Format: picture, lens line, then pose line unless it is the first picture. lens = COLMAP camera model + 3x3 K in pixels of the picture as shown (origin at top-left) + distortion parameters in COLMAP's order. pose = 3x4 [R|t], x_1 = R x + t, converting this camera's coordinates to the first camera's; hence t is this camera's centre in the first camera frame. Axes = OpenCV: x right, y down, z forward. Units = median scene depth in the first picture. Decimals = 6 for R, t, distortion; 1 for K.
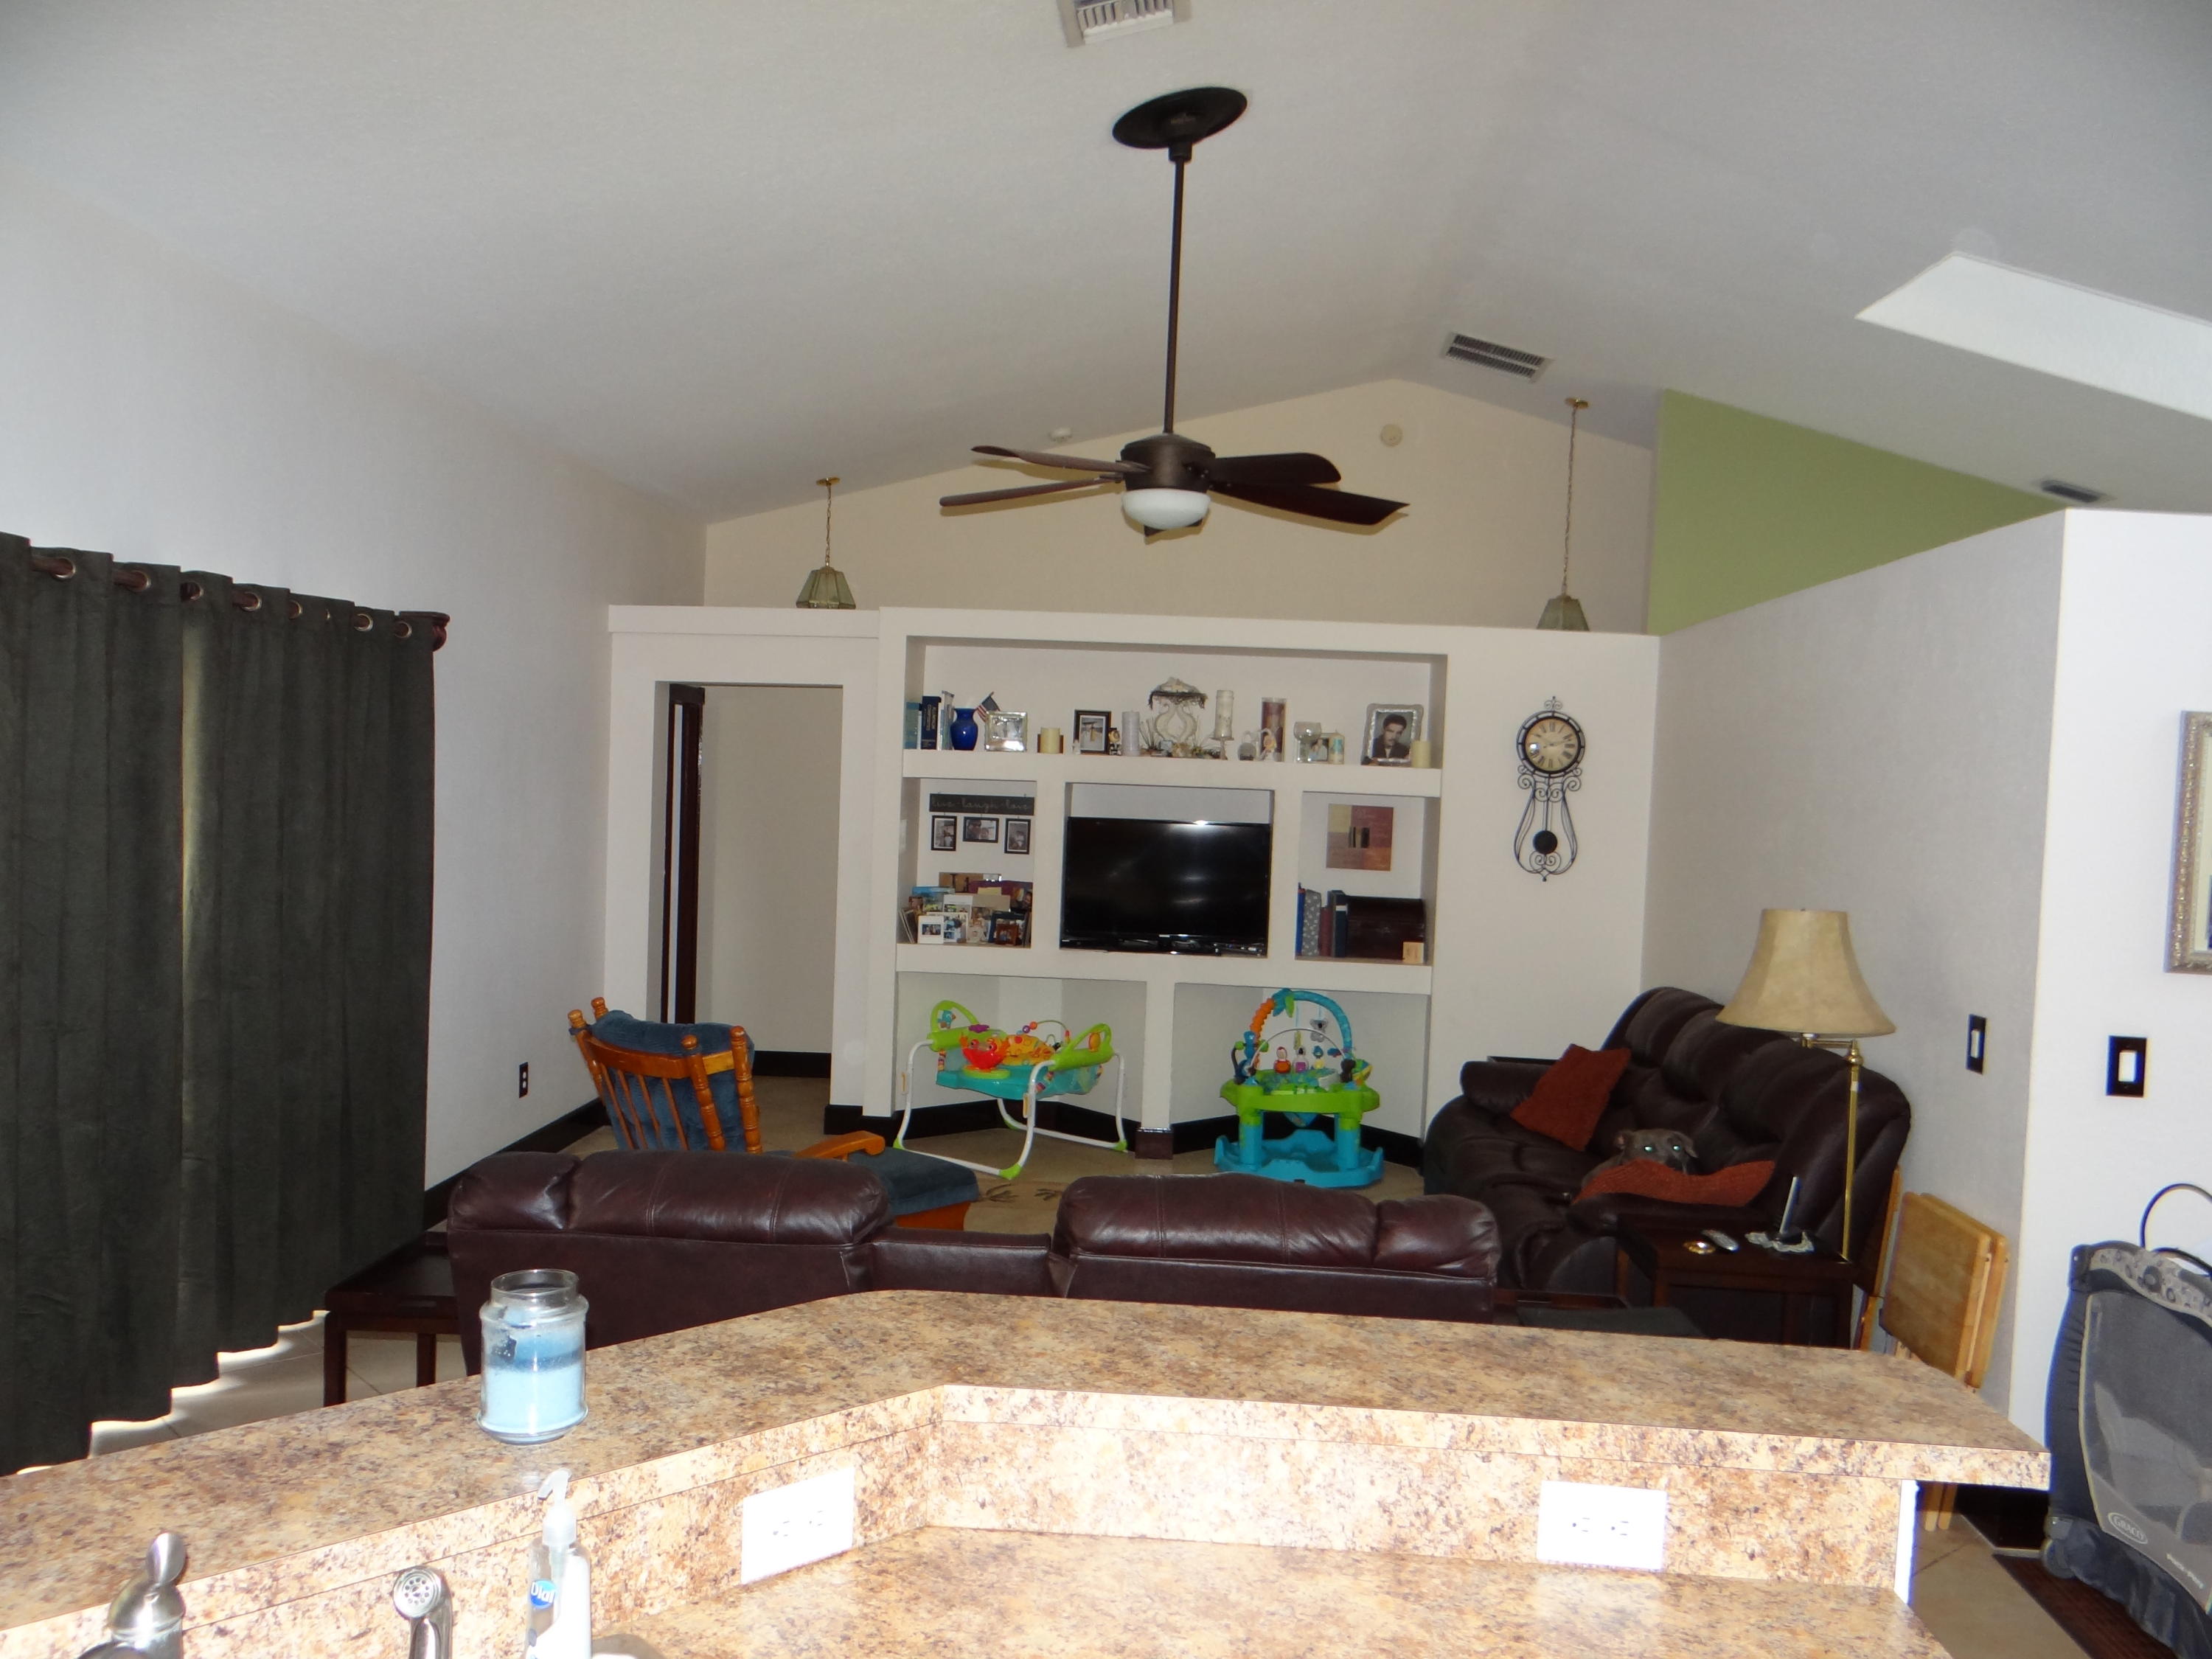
lens RADIAL K [[1709.3, 0, 1105.6], [0, 1709.3, 820.3], [0, 0, 1]] dist [-0.023559, 0.022276]
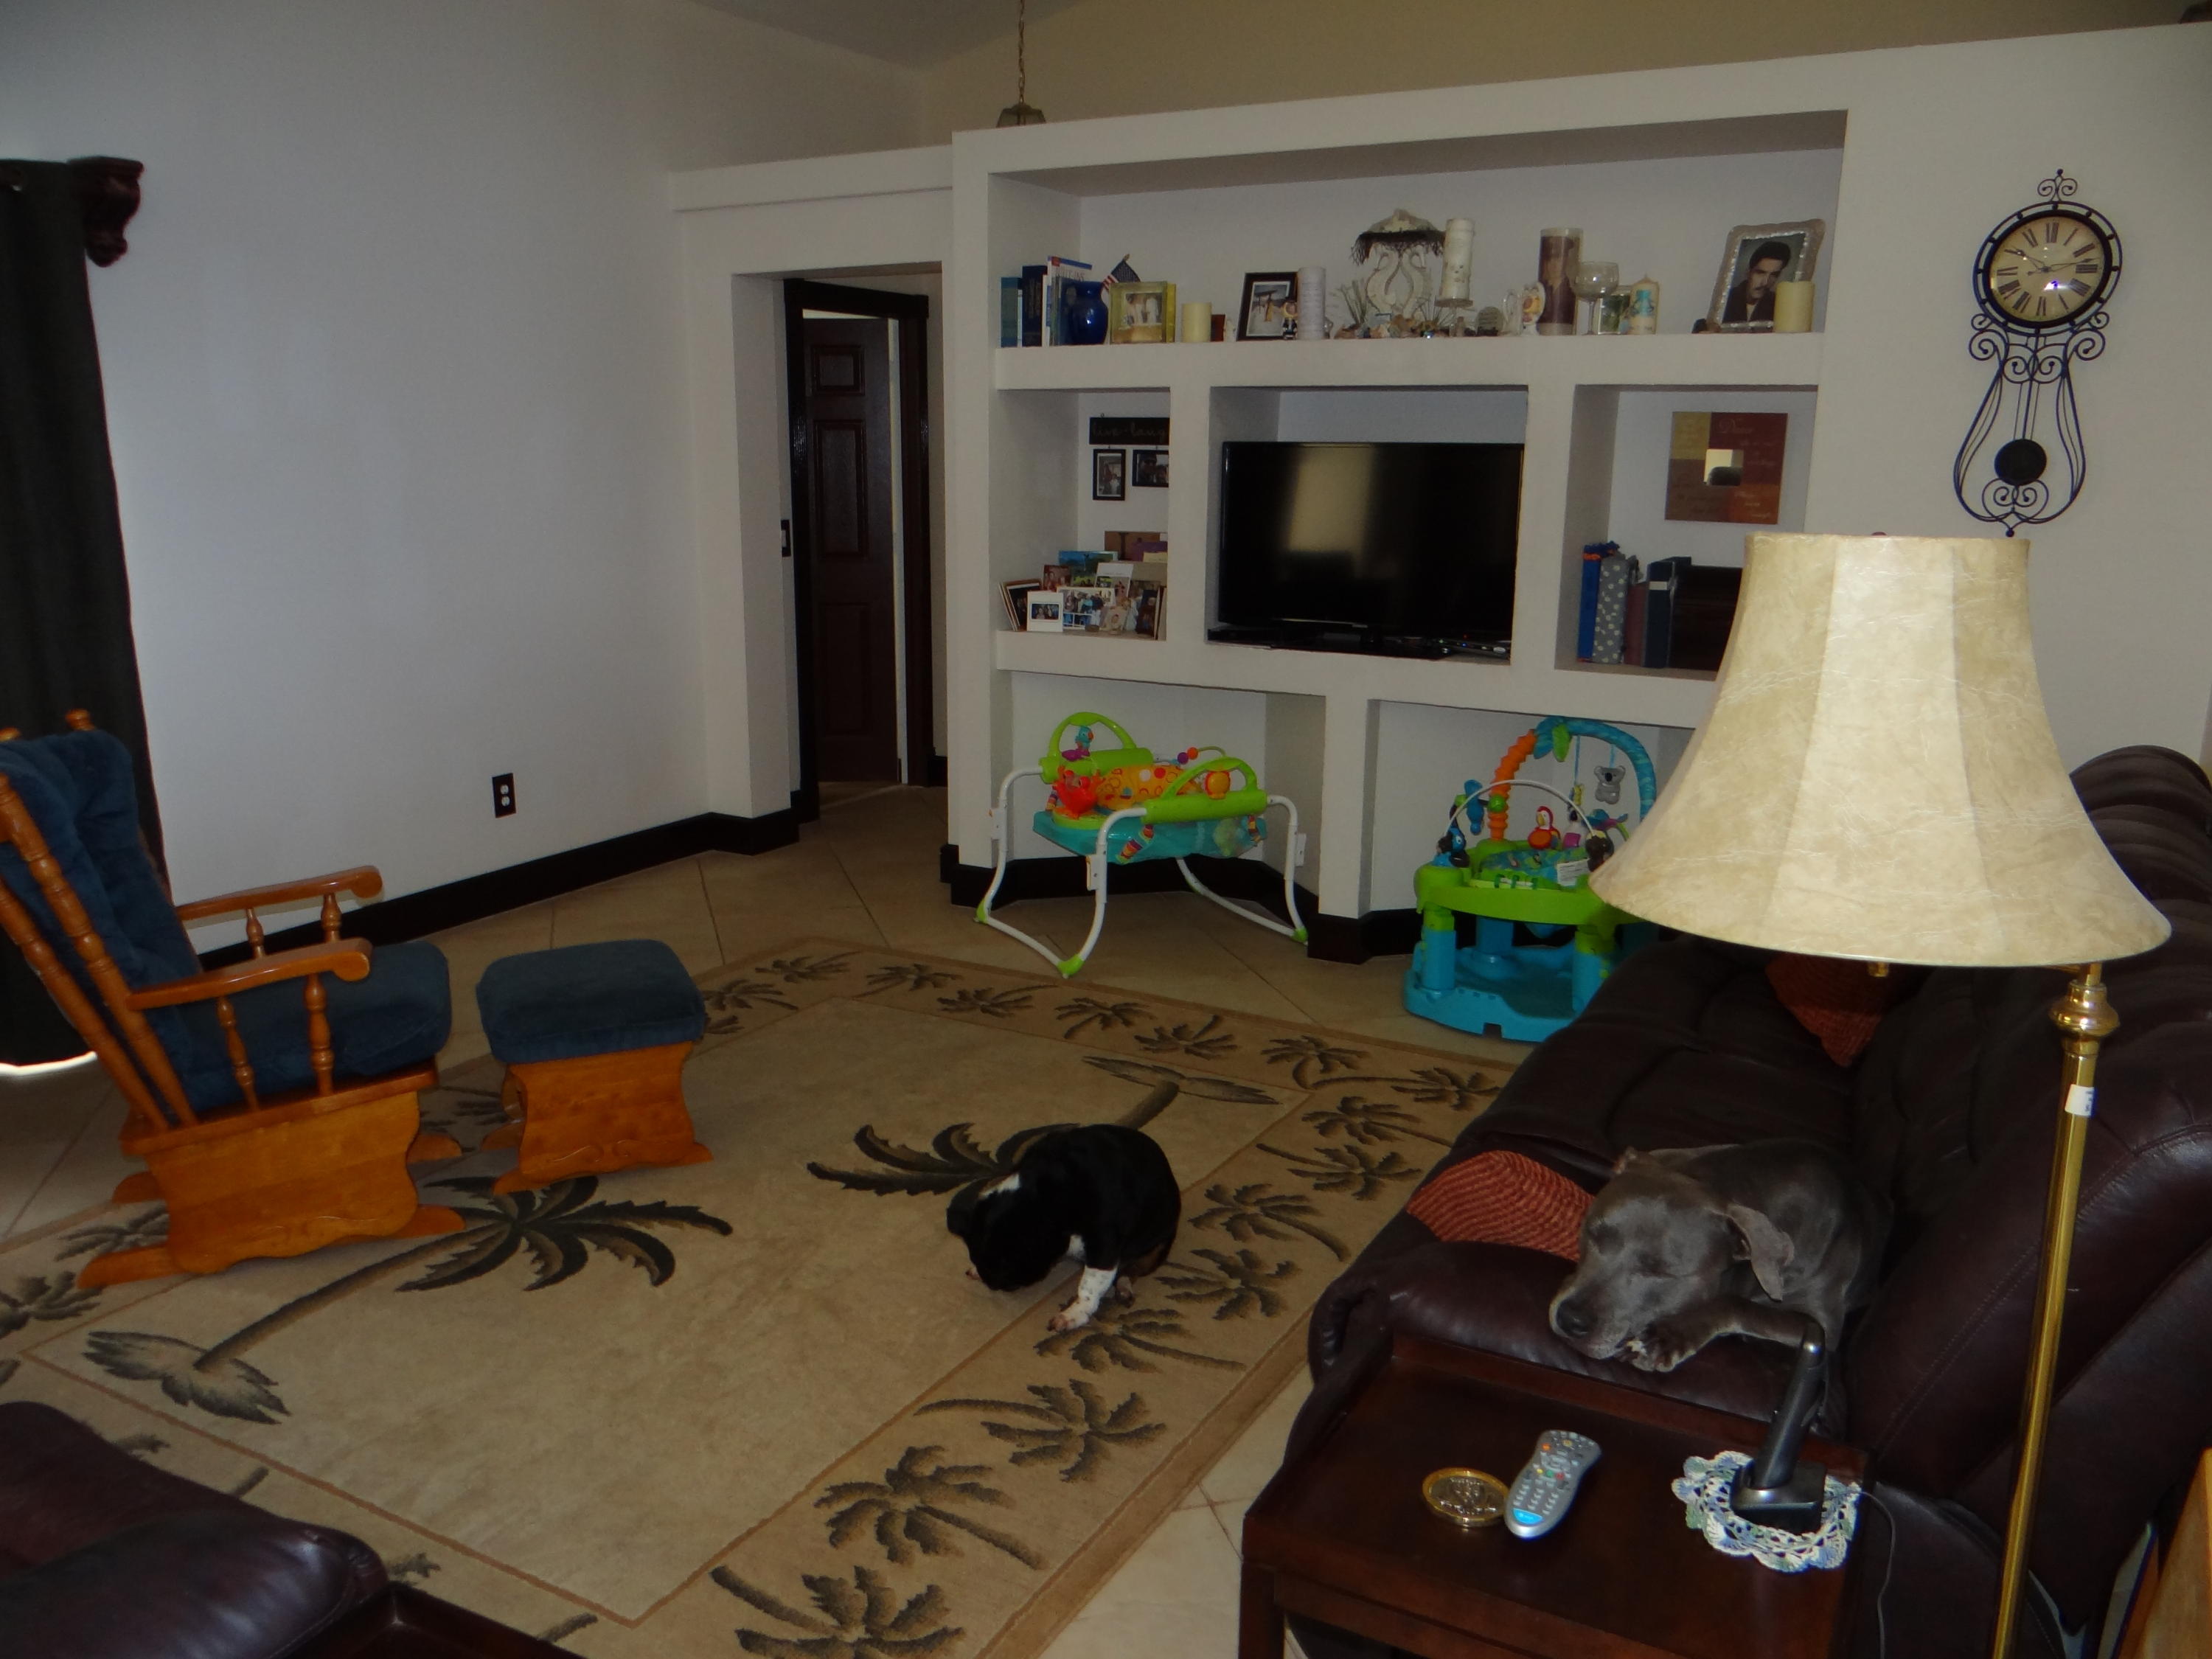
lens RADIAL K [[1709.3, 0, 1100.0], [0, 1709.3, 850.4], [0, 0, 1]] dist [-0.023559, 0.022276]
pose [[0.895437, 0.074550, -0.438901, 0.235258], [0.015073, 0.980237, 0.197252, 0.021795], [0.444932, -0.183243, 0.876617, 0.373720]]
